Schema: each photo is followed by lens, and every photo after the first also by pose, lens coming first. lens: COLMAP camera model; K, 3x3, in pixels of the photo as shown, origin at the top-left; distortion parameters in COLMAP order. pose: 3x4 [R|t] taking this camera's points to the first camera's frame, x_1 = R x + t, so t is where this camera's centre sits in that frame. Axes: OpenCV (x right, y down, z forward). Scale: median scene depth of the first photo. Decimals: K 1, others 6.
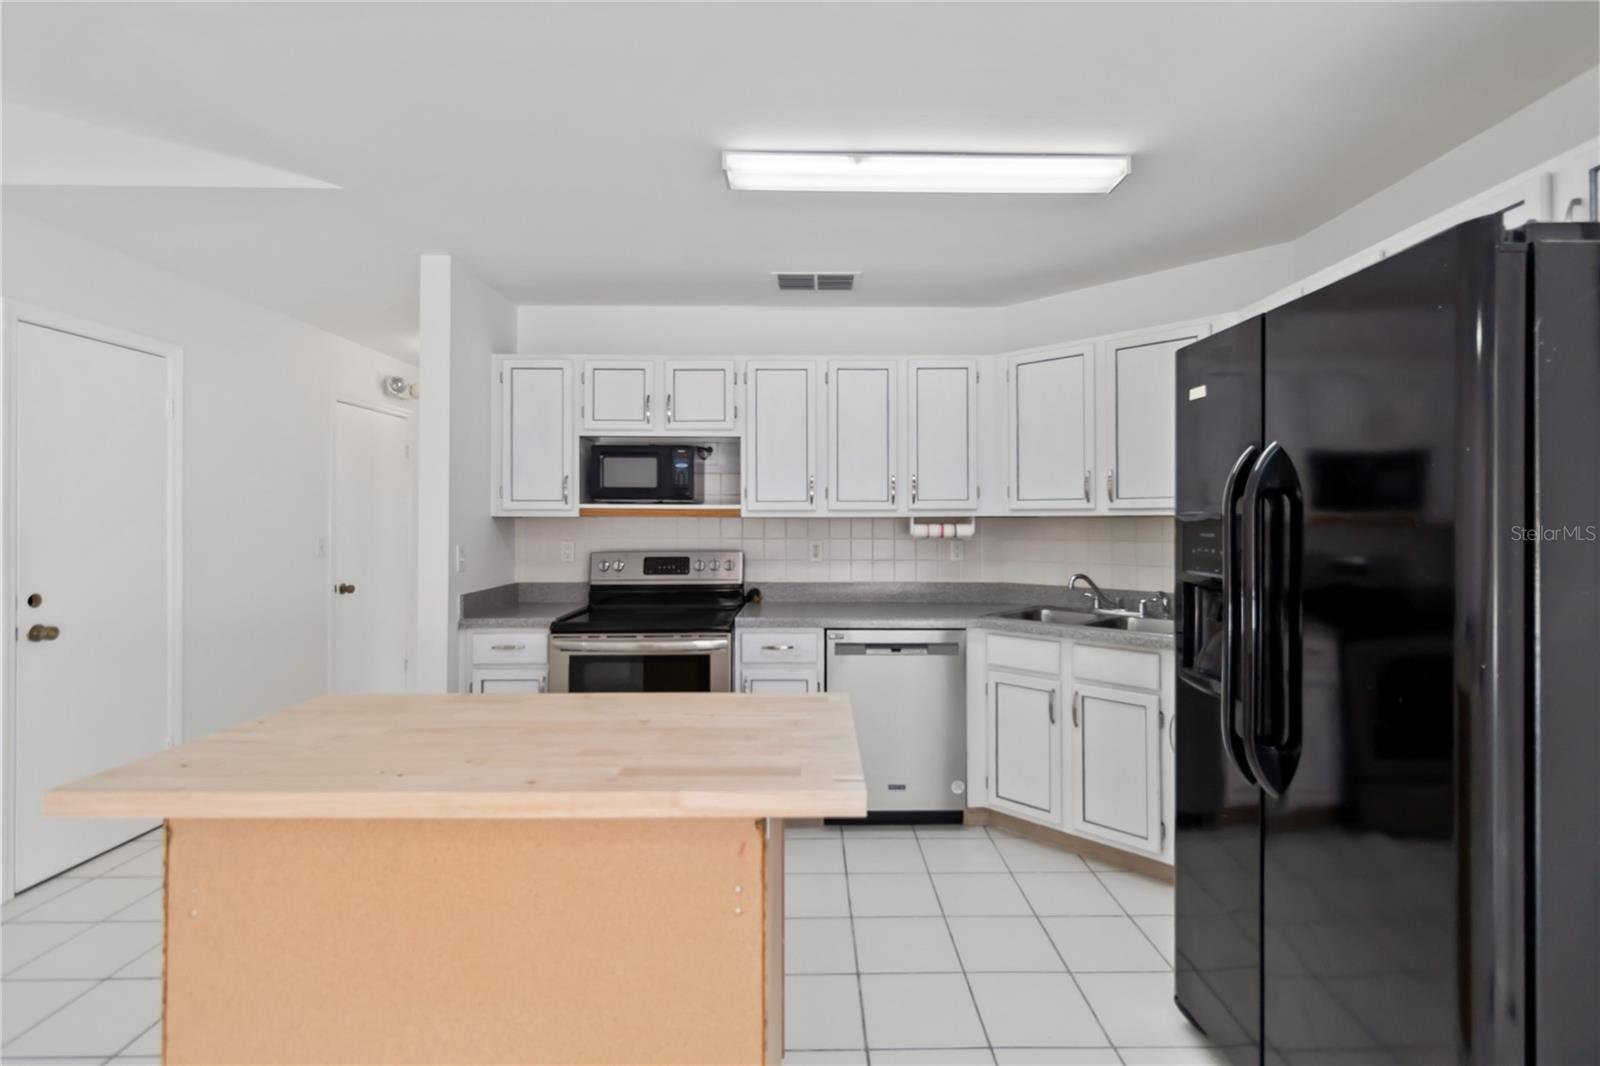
lens RADIAL K [[735.9, 0, 816.0], [0, 735.9, 514.2], [0, 0, 1]] dist [0.002612, 0.000100]
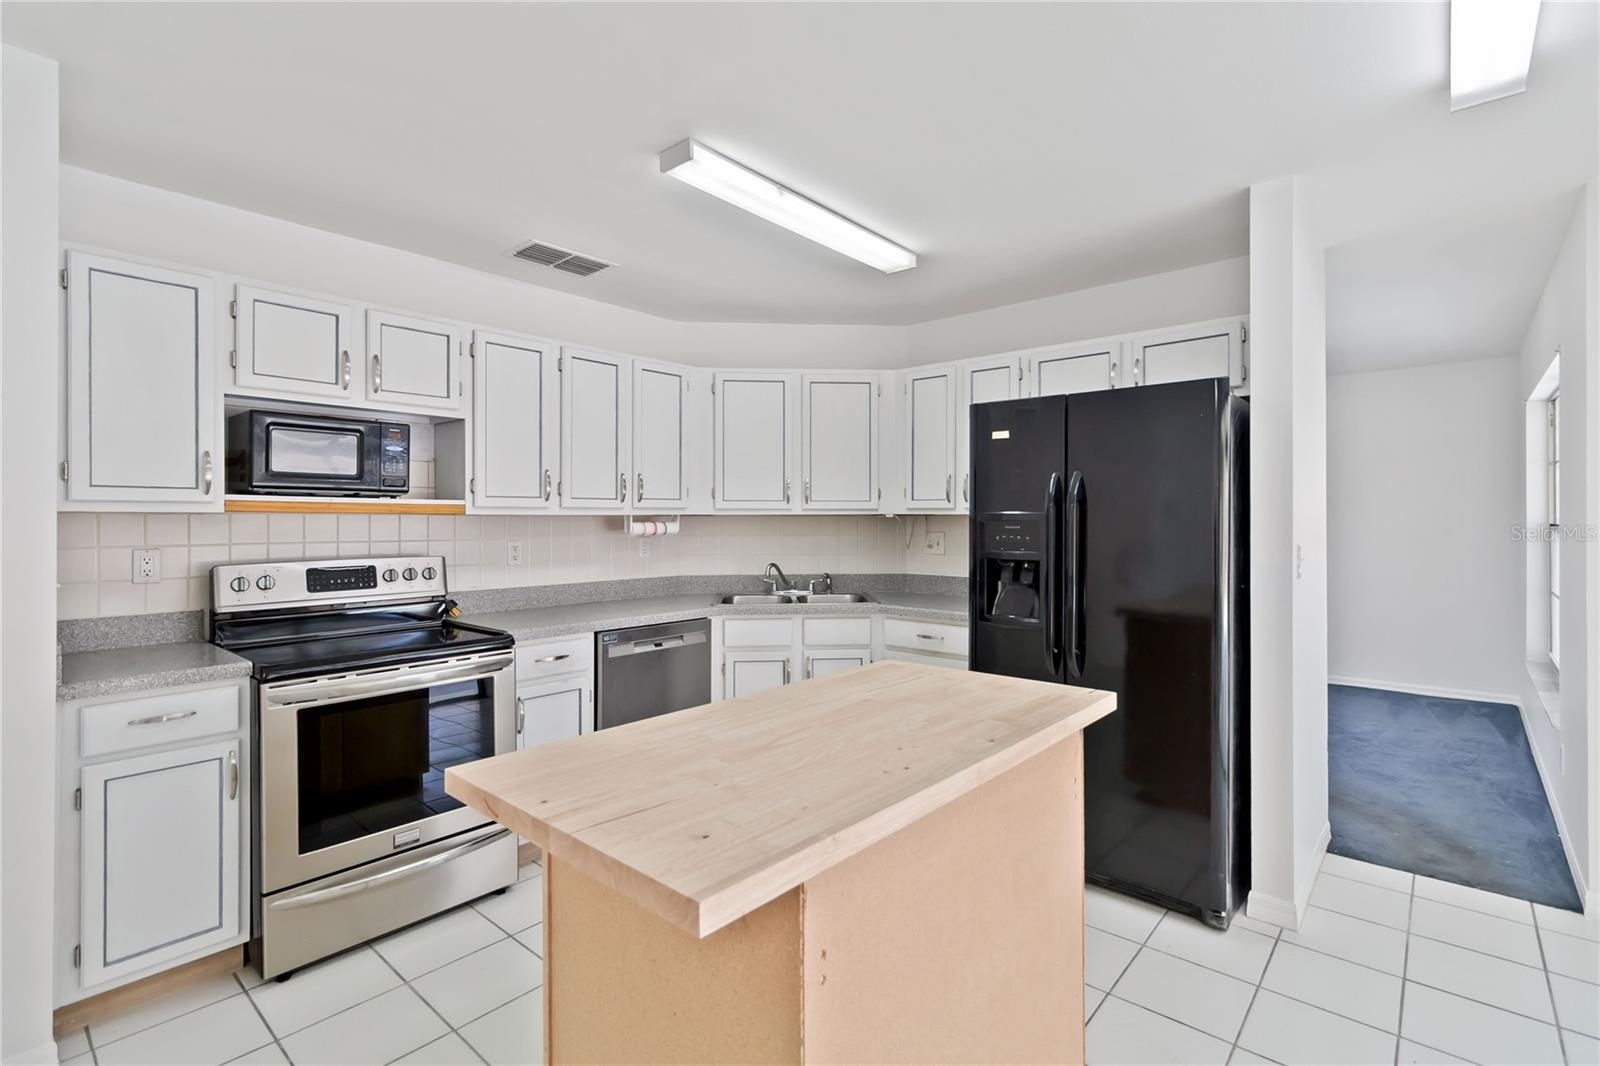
lens RADIAL K [[735.9, 0, 808.1], [0, 735.9, 519.9], [0, 0, 1]] dist [0.002612, 0.000100]
pose [[0.667830, -0.001810, 0.744311, -0.470538], [-0.003245, 0.999980, 0.005343, 0.004123], [-0.744306, -0.005984, 0.667812, 0.146217]]
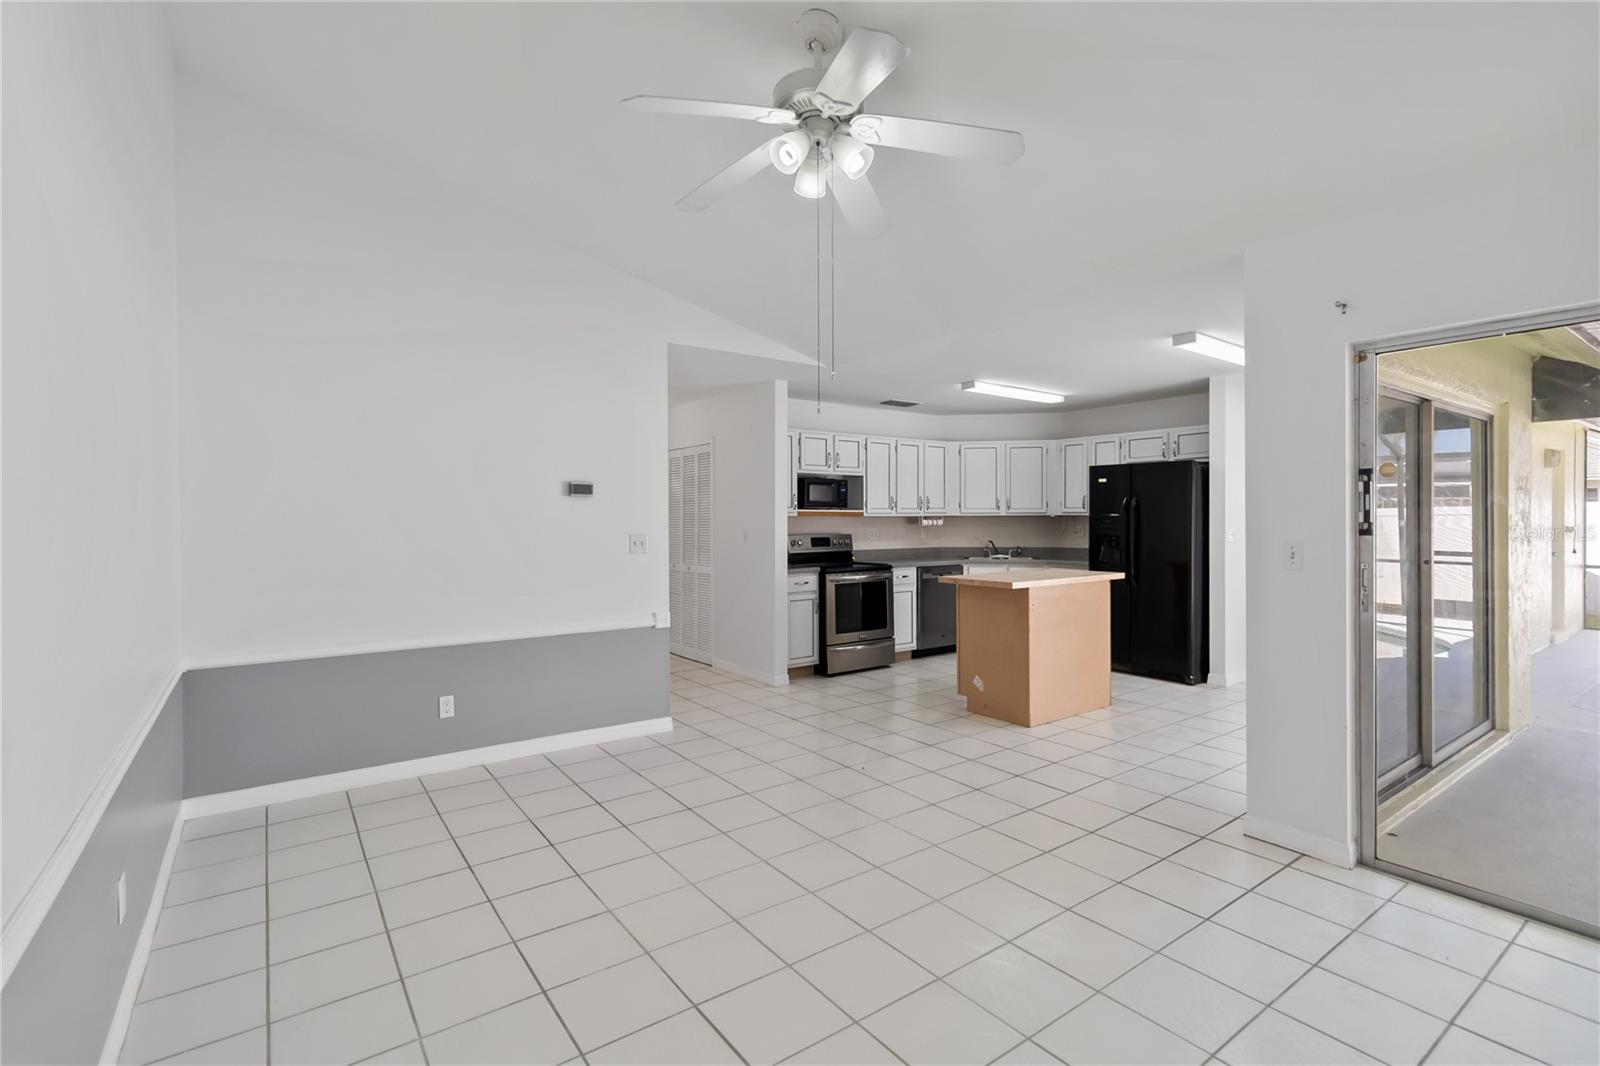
lens RADIAL K [[735.9, 0, 815.5], [0, 735.9, 524.7], [0, 0, 1]] dist [0.002612, 0.000100]
pose [[0.809579, -0.008052, 0.586956, -1.386234], [0.000593, 0.999917, 0.012898, 0.000619], [-0.587011, -0.010094, 0.809516, -0.539324]]
